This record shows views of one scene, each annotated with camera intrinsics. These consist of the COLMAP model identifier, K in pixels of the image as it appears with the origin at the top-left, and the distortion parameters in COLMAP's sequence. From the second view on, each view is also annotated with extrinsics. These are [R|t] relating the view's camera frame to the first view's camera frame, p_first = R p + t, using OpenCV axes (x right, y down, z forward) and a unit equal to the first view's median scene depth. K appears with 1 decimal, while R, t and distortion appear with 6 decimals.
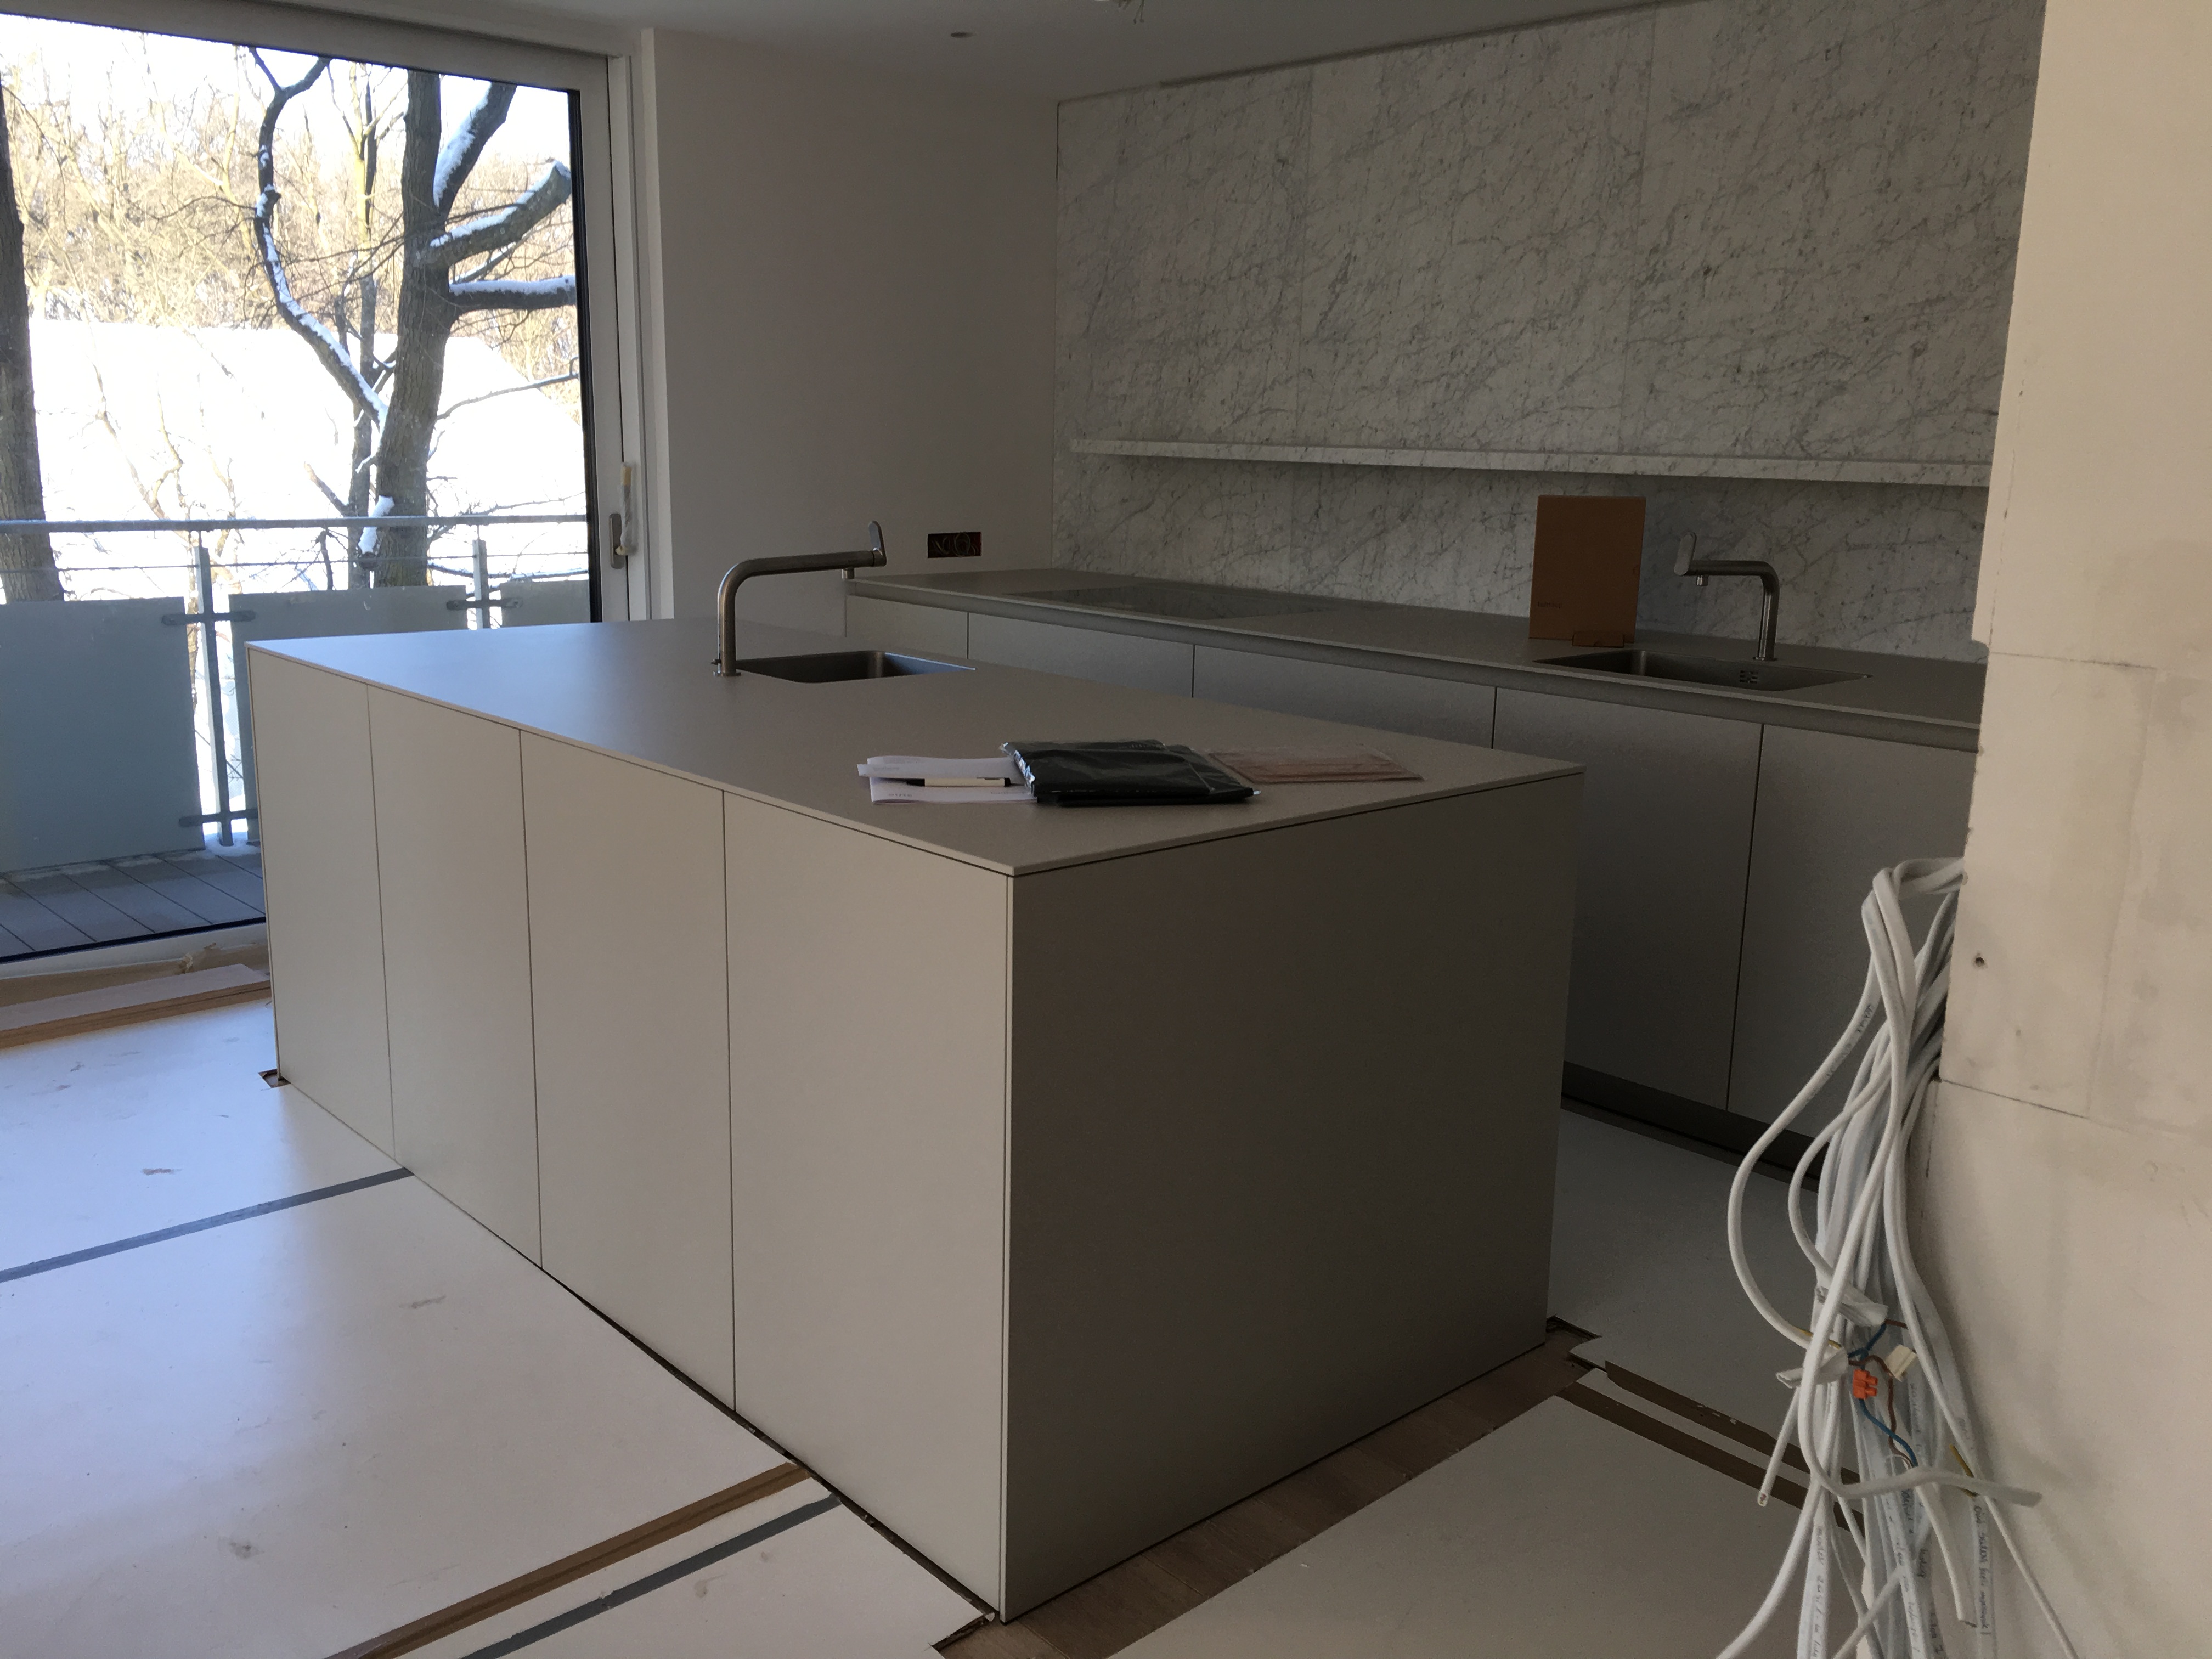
lens RADIAL K [[1873.3, 0, 1119.3], [0, 1873.3, 828.8], [0, 0, 1]] dist [0.087827, -0.122063]
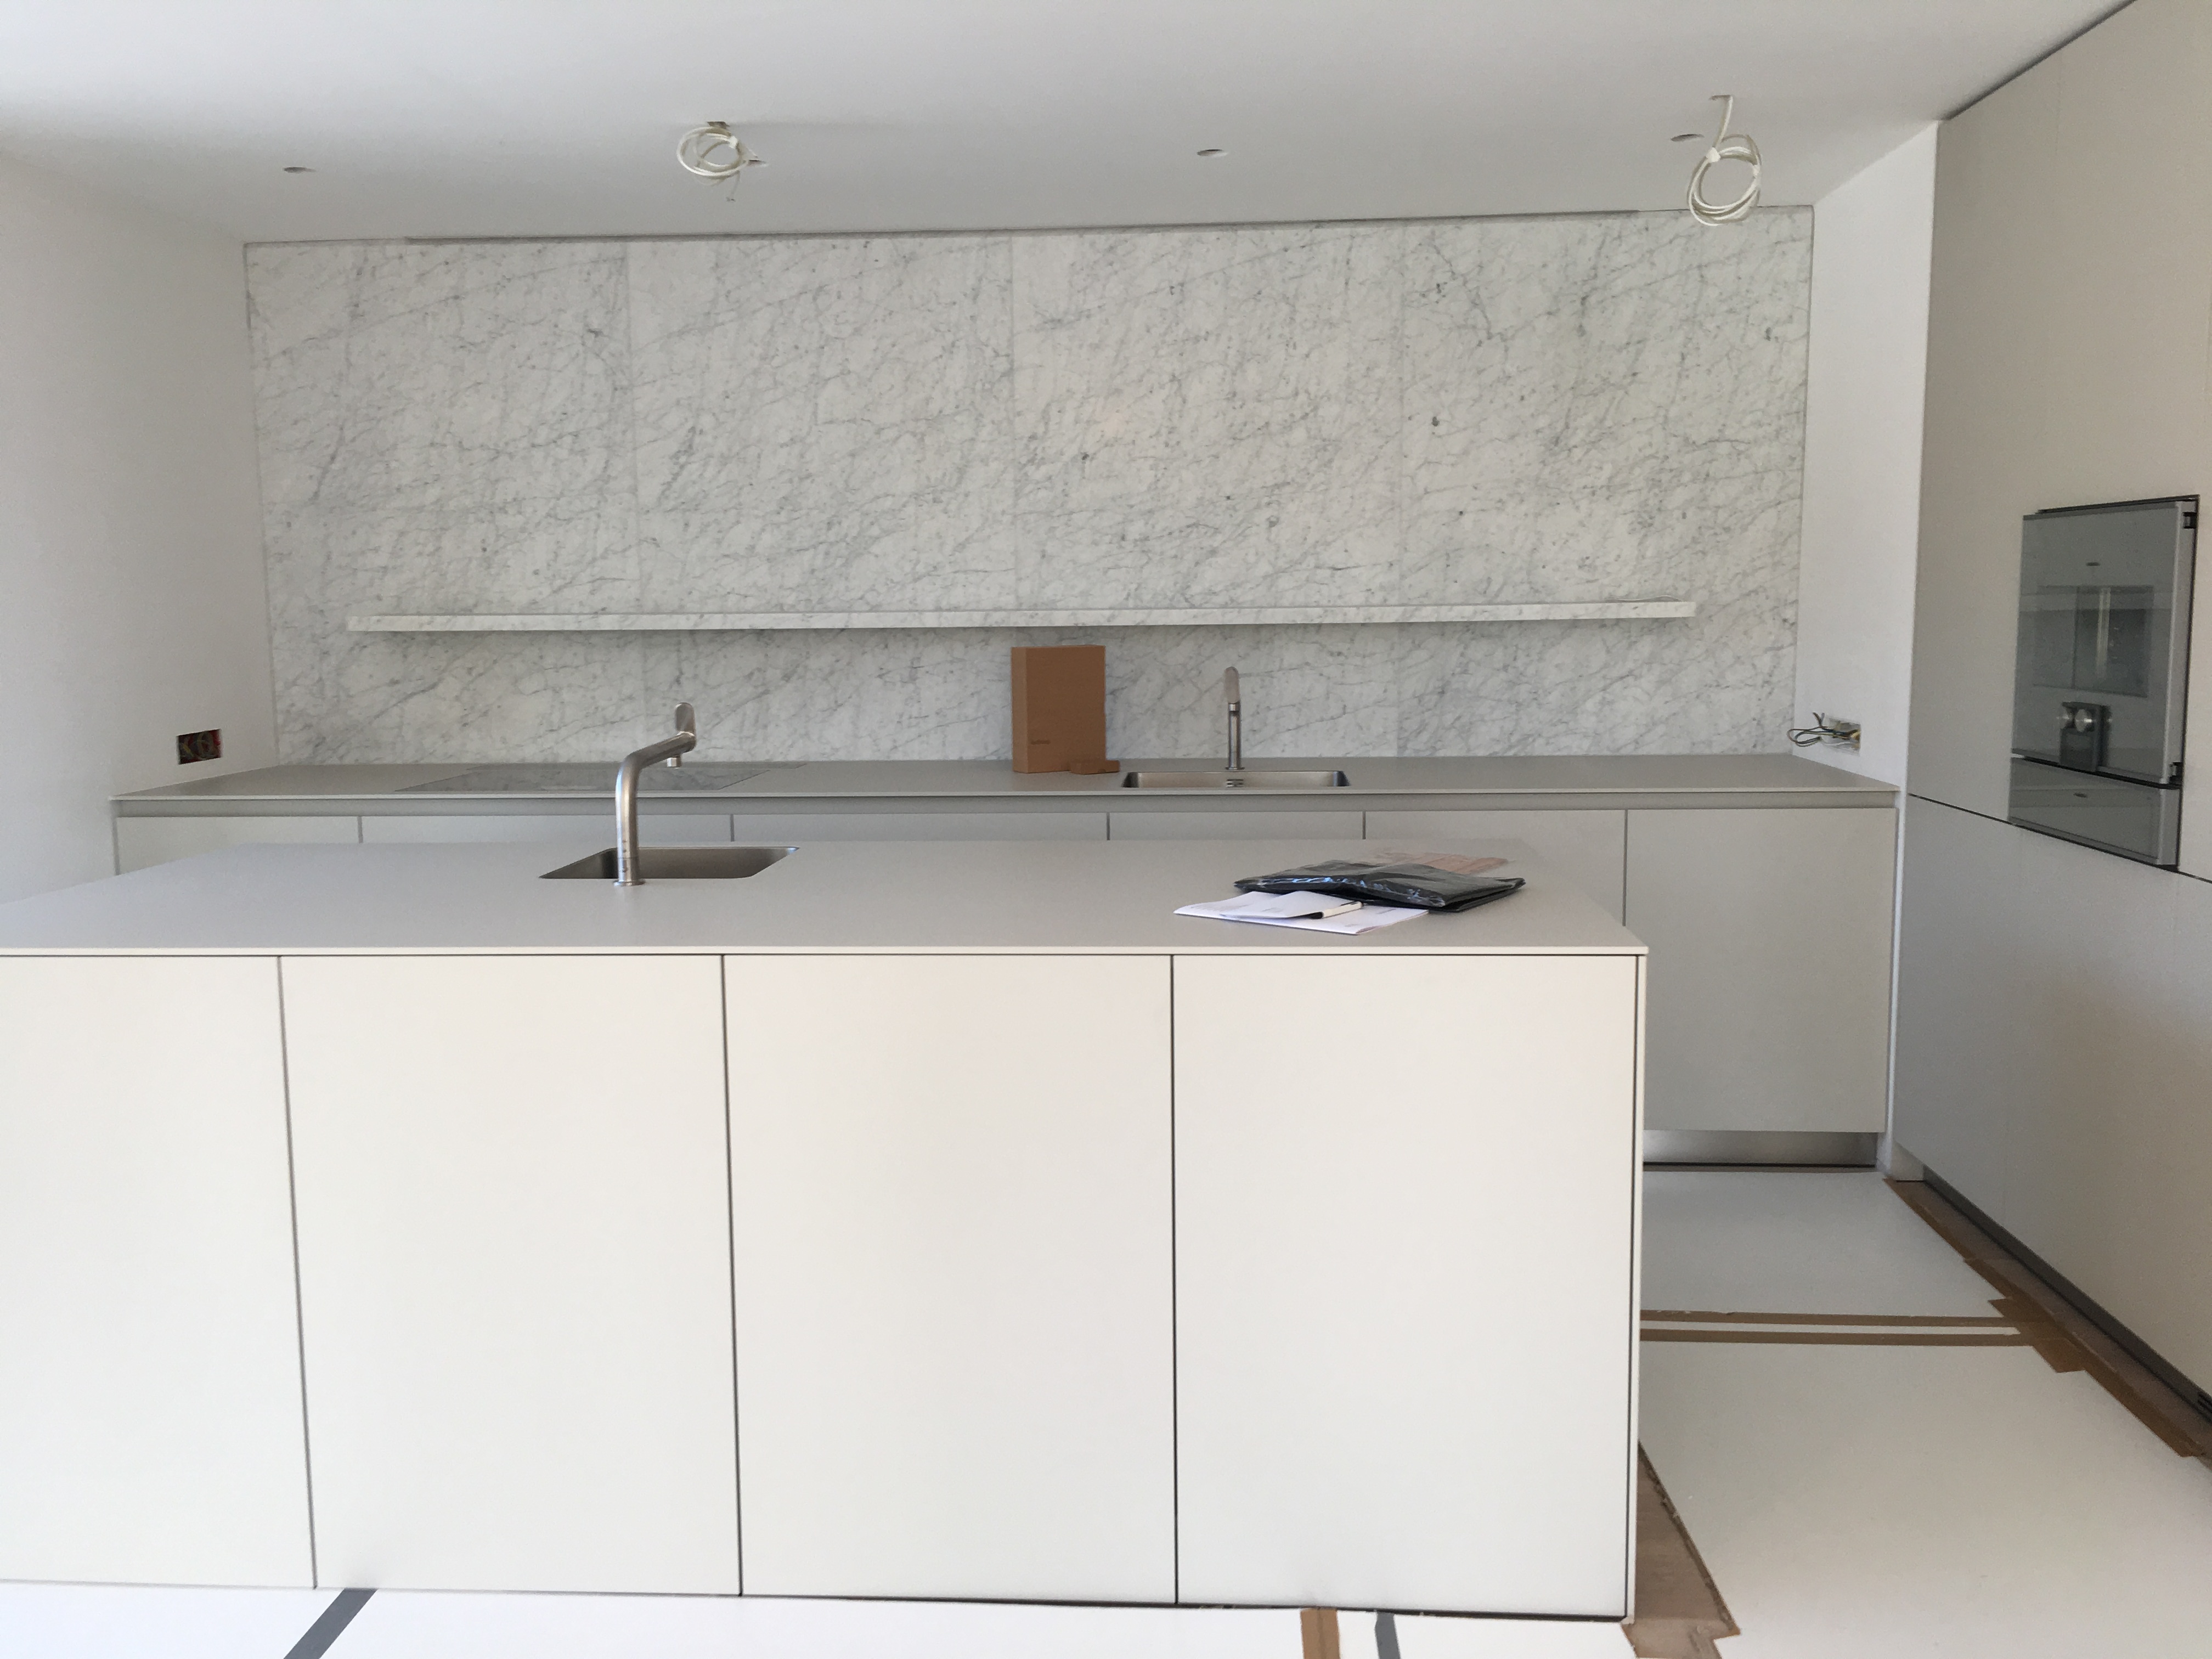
lens RADIAL K [[1873.3, 0, 1107.9], [0, 1873.3, 823.6], [0, 0, 1]] dist [0.087827, -0.122063]
pose [[0.714981, -0.114433, 0.689715, -0.476043], [0.174355, 0.984529, -0.017395, -0.040372], [-0.677054, 0.132693, 0.723872, 0.151710]]
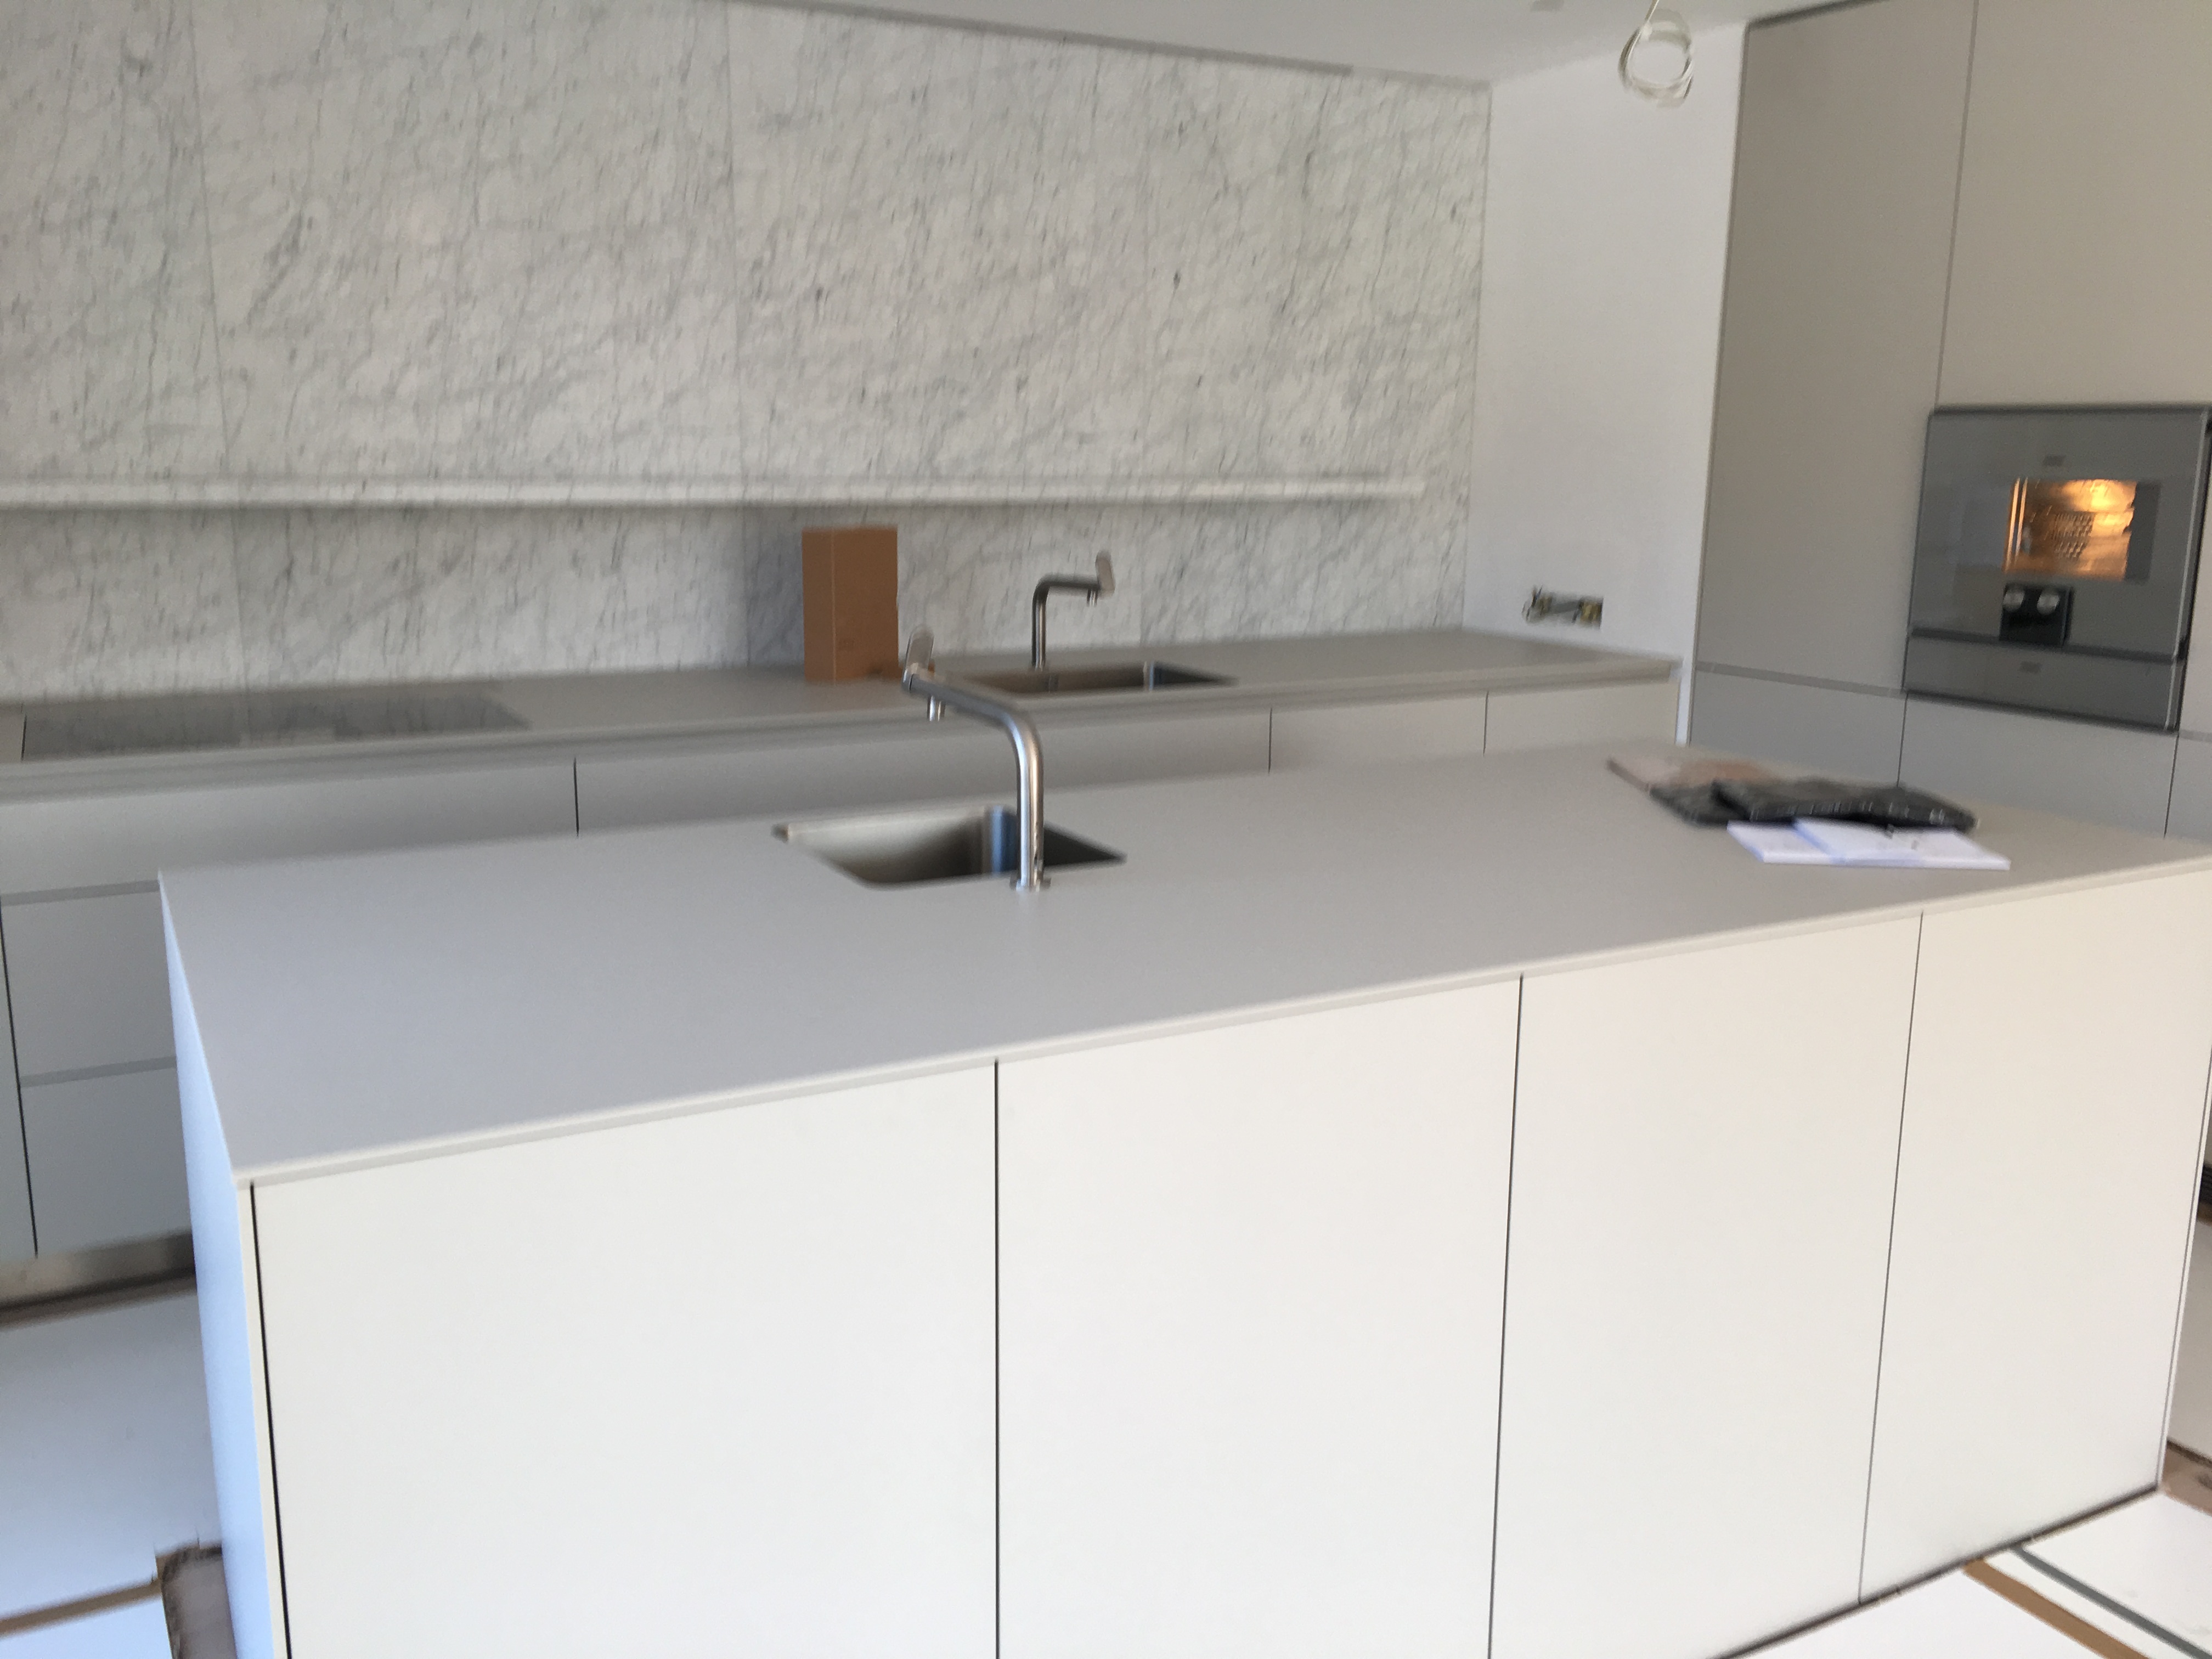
lens RADIAL K [[1873.3, 0, 1093.7], [0, 1873.3, 835.0], [0, 0, 1]] dist [0.087827, -0.122063]
pose [[0.234148, -0.222002, 0.946515, -0.592444], [0.201706, 0.963488, 0.176085, -0.152594], [-0.951046, 0.149688, 0.270378, 0.586207]]
